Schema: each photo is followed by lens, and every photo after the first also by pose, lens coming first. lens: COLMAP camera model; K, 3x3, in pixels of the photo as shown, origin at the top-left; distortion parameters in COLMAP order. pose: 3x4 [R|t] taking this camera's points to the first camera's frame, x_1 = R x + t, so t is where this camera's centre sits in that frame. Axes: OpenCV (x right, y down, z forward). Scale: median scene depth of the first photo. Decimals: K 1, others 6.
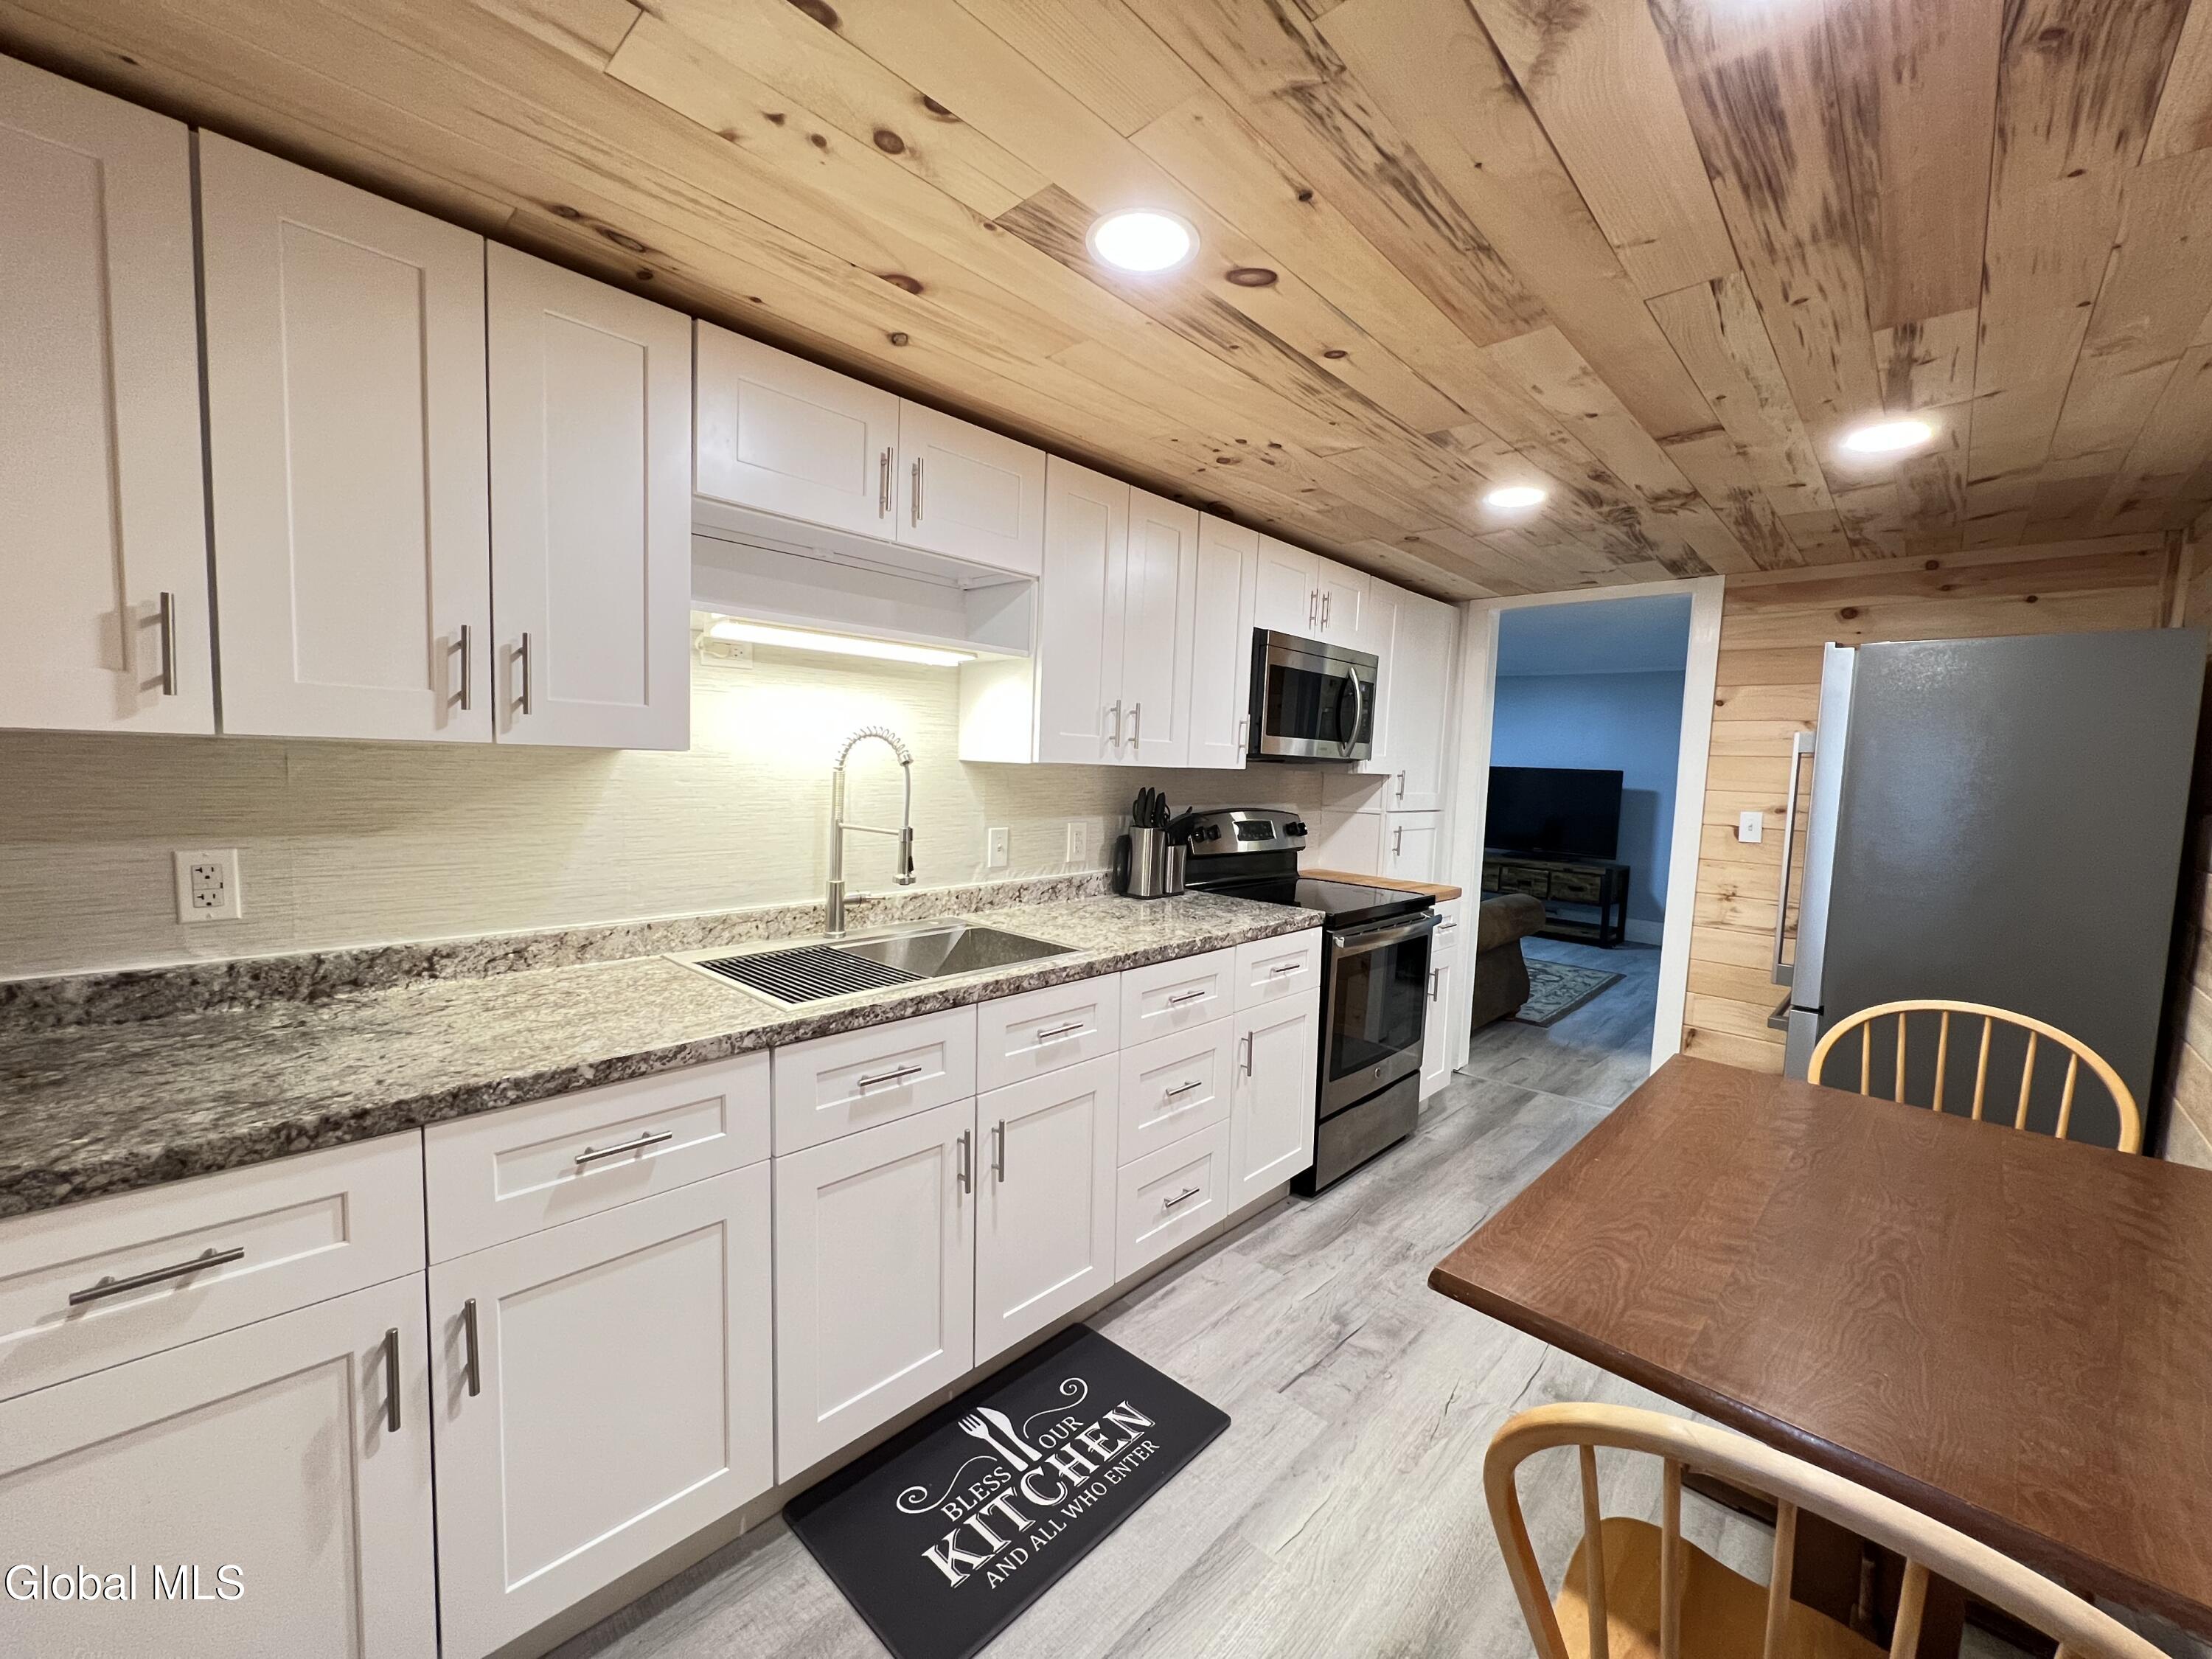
lens RADIAL K [[879.0, 0, 1106.0], [0, 879.0, 829.5], [0, 0, 1]] dist [-0.001418, -0.000137]
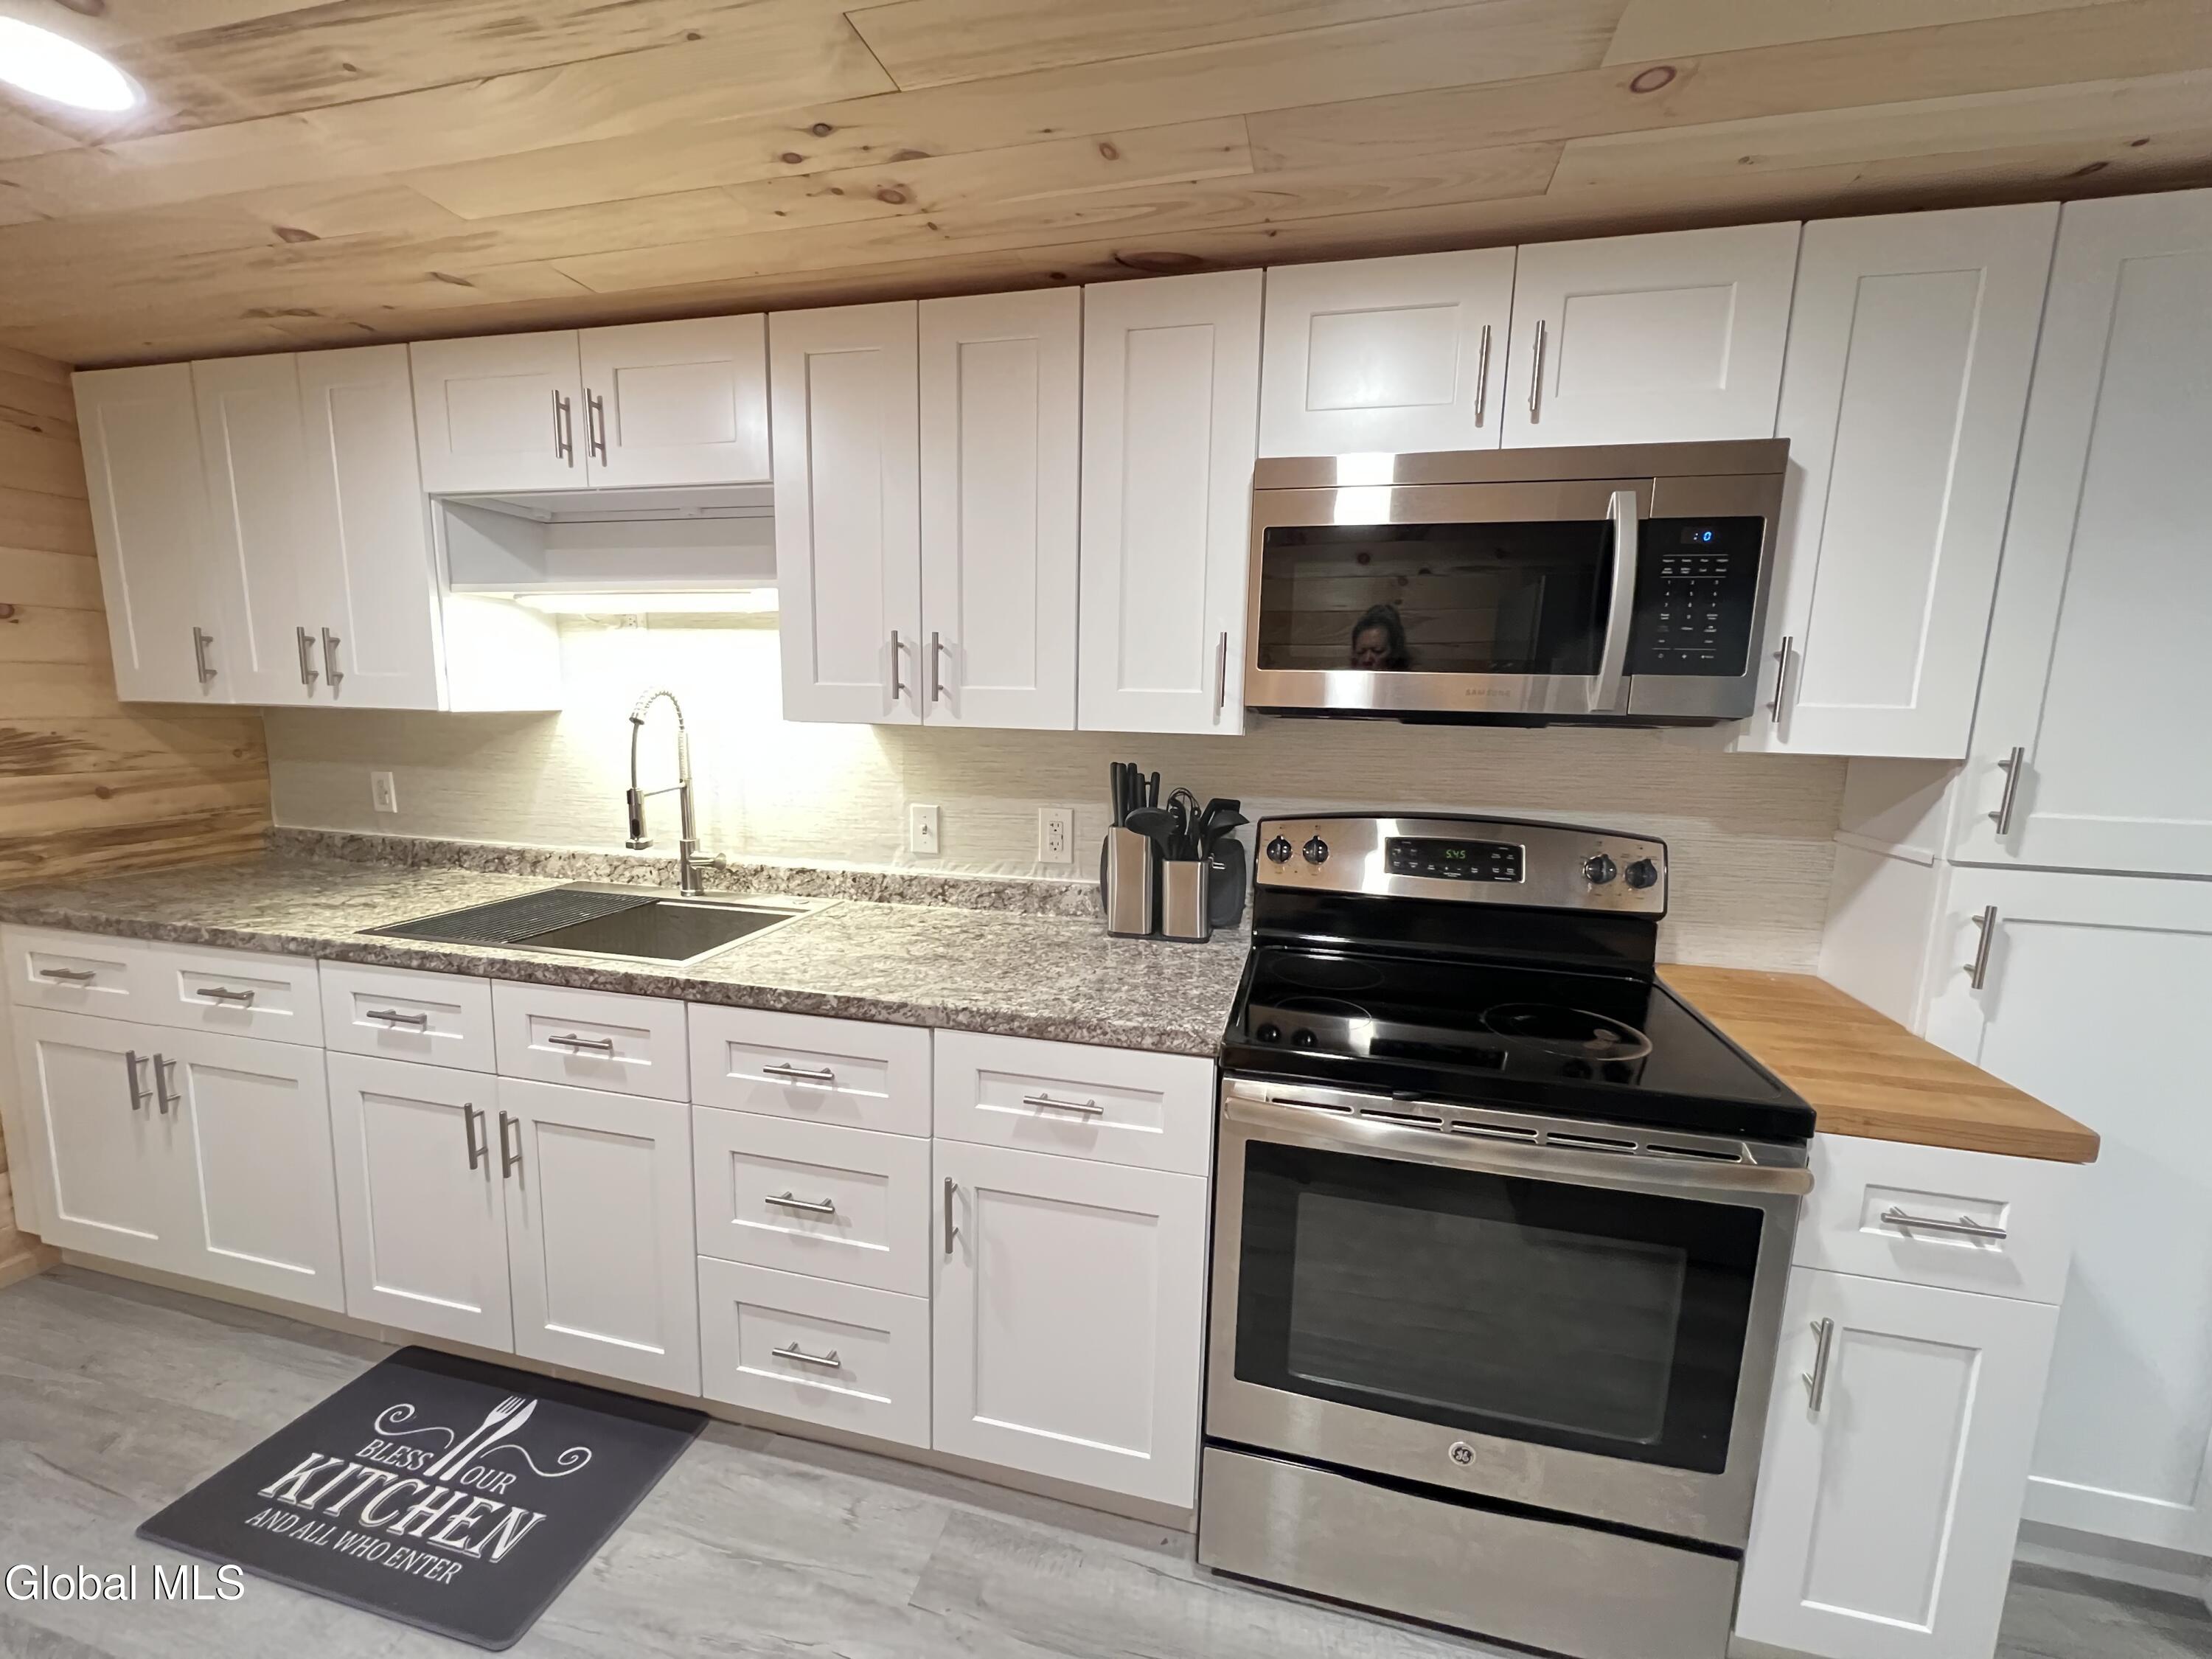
lens RADIAL K [[879.0, 0, 1106.0], [0, 879.0, 829.5], [0, 0, 1]] dist [-0.001418, -0.000137]
pose [[0.502671, 0.100194, -0.858652, 0.847222], [-0.072009, 0.994662, 0.073909, -0.065718], [0.861473, 0.024679, 0.507203, 0.954055]]
